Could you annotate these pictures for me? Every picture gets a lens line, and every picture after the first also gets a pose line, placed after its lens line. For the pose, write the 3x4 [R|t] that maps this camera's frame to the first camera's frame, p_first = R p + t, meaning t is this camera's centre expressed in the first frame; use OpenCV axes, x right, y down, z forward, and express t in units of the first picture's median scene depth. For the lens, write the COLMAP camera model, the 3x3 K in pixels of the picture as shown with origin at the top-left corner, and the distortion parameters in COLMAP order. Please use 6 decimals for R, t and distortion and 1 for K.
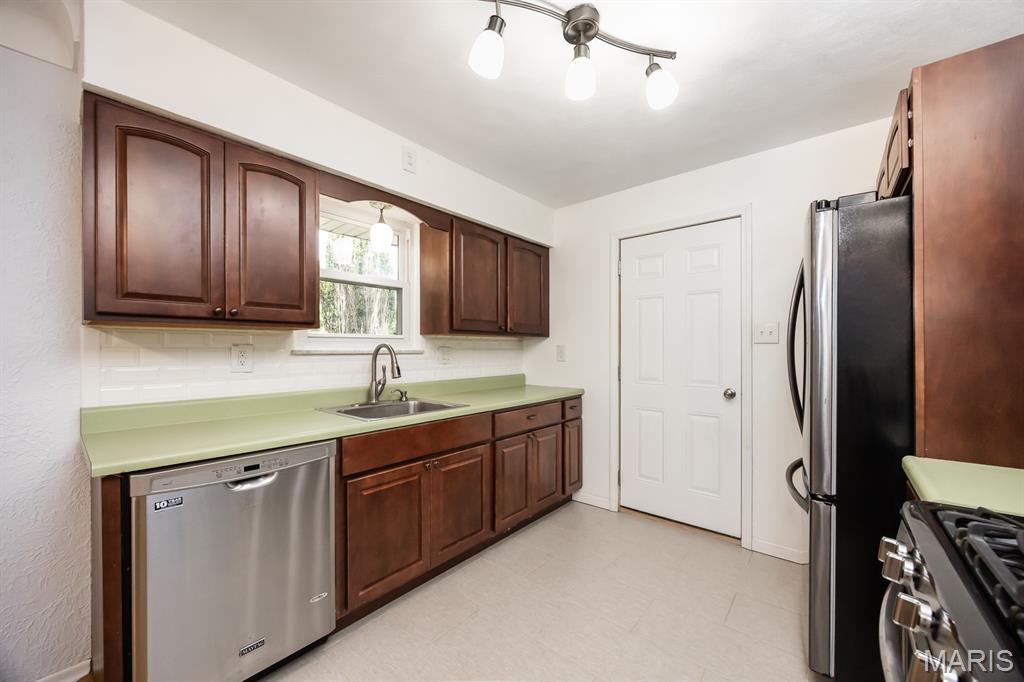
lens RADIAL K [[398.5, 0, 506.1], [0, 398.5, 346.8], [0, 0, 1]] dist [-0.000831, 0.000054]
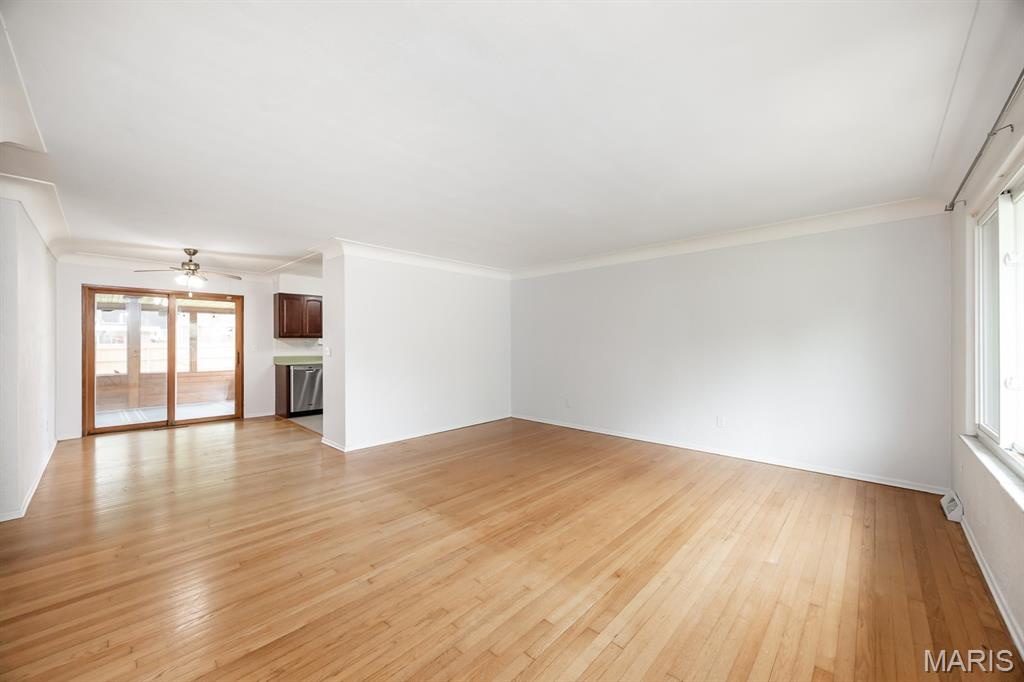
lens RADIAL K [[398.5, 0, 519.3], [0, 398.5, 344.6], [0, 0, 1]] dist [-0.000831, 0.000054]
pose [[0.998335, 0.004015, -0.057551, 1.179051], [-0.003593, 0.999966, 0.007434, -0.016253], [0.057579, -0.007215, 0.998315, -2.000918]]
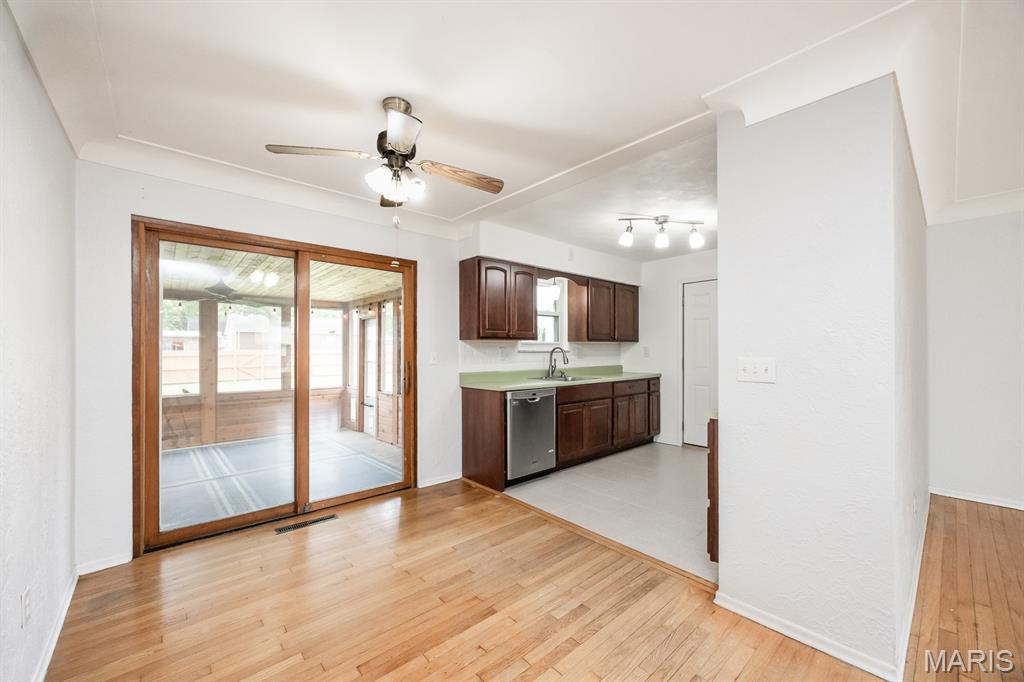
lens RADIAL K [[398.5, 0, 530.2], [0, 398.5, 348.7], [0, 0, 1]] dist [-0.000831, 0.000054]
pose [[0.993177, -0.000607, -0.116616, -0.188113], [0.001247, 0.999985, 0.005416, -0.008360], [0.116611, -0.005525, 0.993162, -0.873411]]
